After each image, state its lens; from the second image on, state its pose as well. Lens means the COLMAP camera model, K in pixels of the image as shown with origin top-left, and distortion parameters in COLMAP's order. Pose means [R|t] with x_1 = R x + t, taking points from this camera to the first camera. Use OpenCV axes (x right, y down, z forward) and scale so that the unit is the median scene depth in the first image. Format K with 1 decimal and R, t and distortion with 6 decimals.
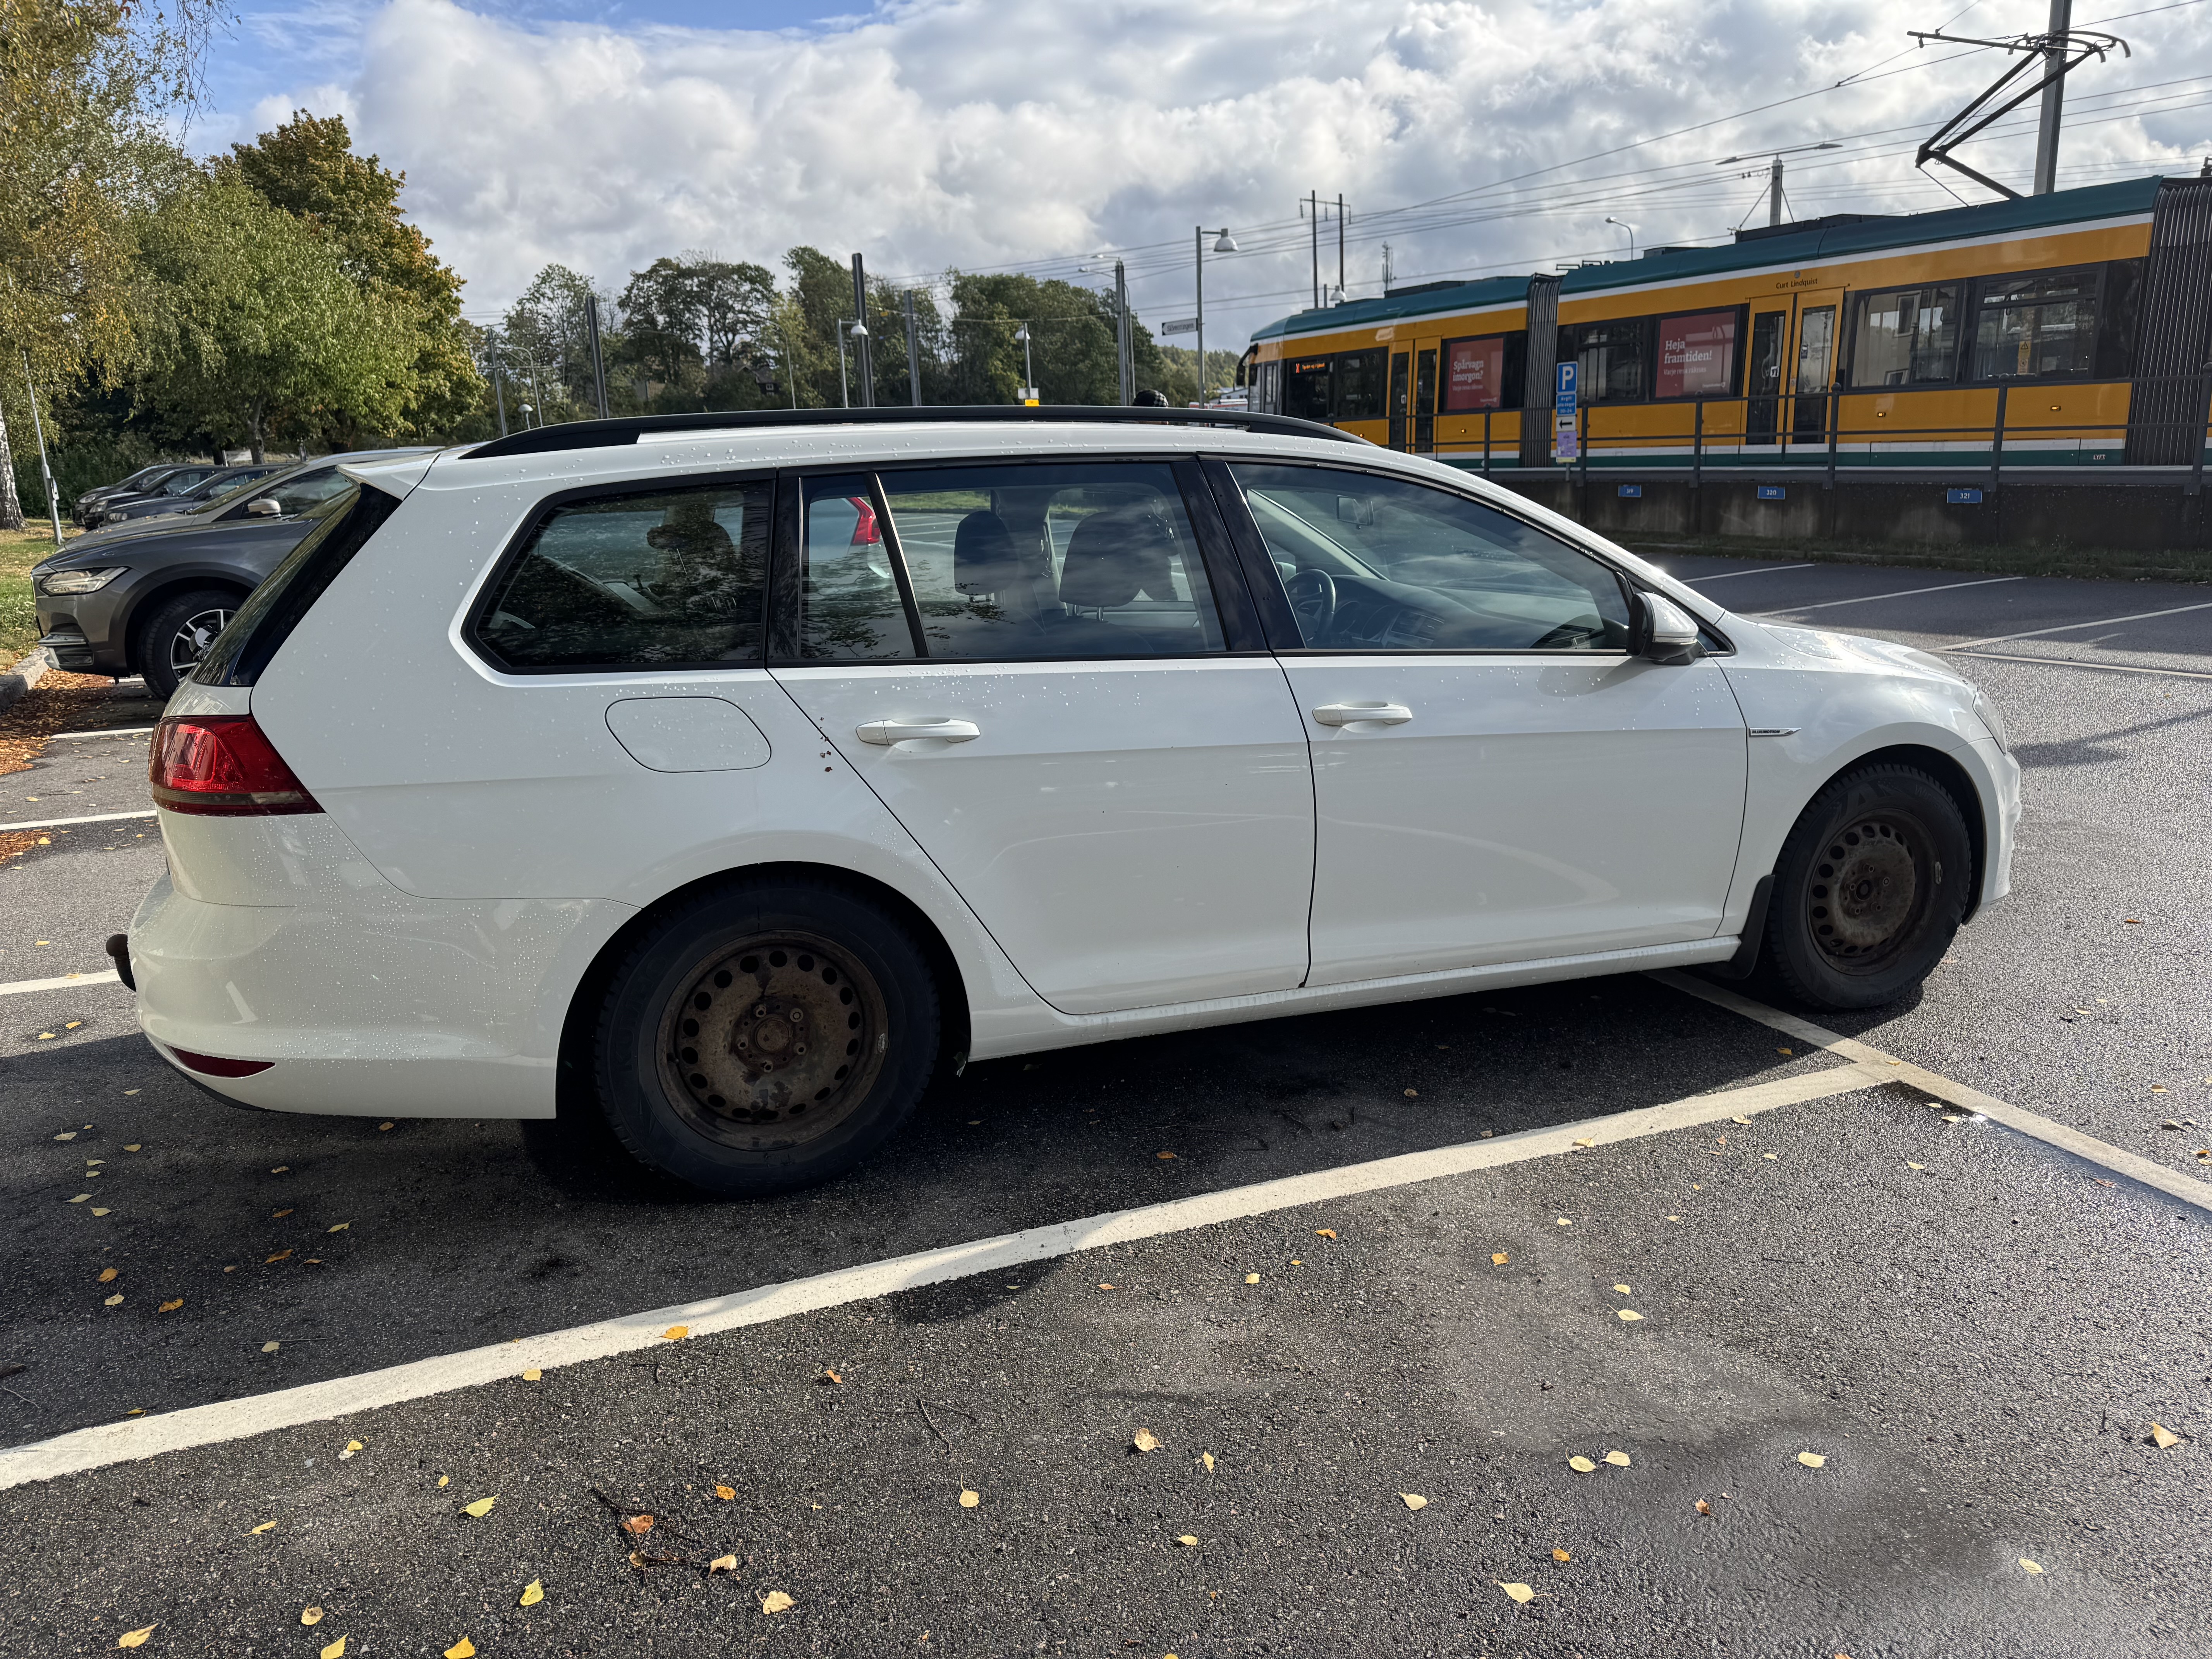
lens RADIAL K [[1560.5, 0, 1066.1], [0, 1560.5, 776.6], [0, 0, 1]] dist [0.023640, -0.025982]
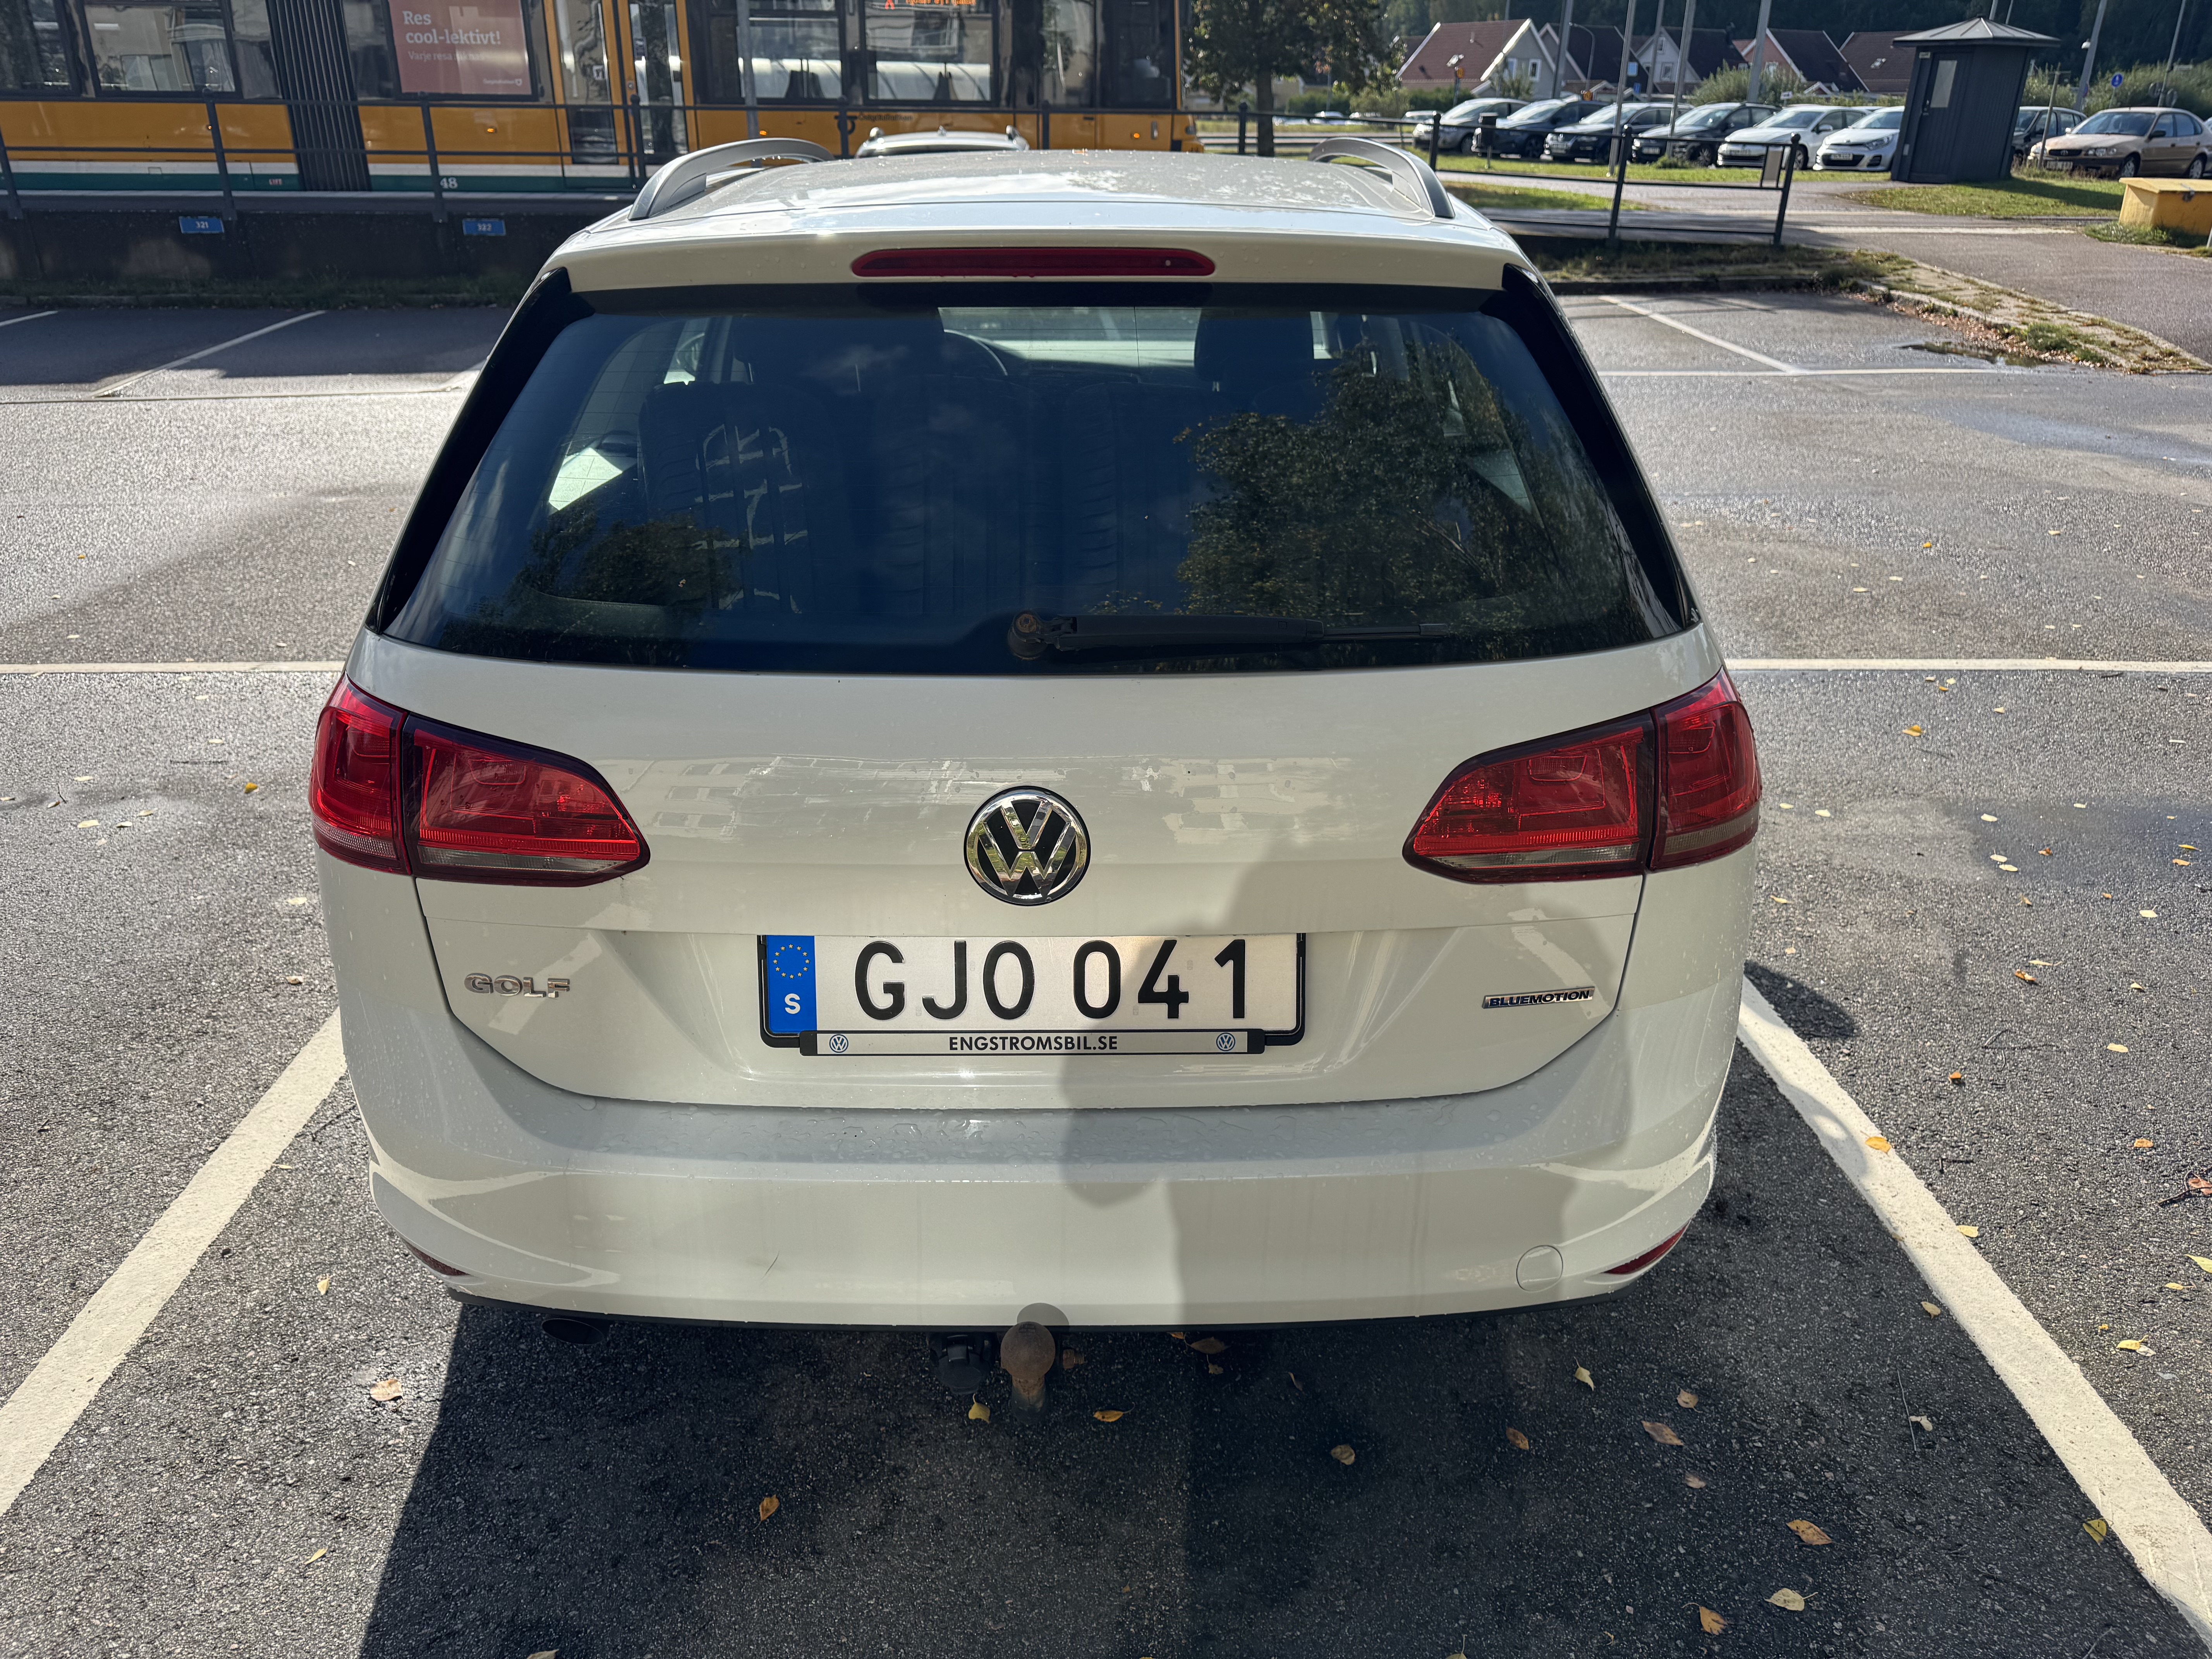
lens RADIAL K [[1560.5, 0, 1105.1], [0, 1560.5, 835.3], [0, 0, 1]] dist [0.023640, -0.025982]
pose [[0.372839, -0.348397, 0.860006, -0.148590], [0.174083, 0.936641, 0.303973, -0.026344], [-0.911420, 0.036379, 0.409866, 0.126044]]
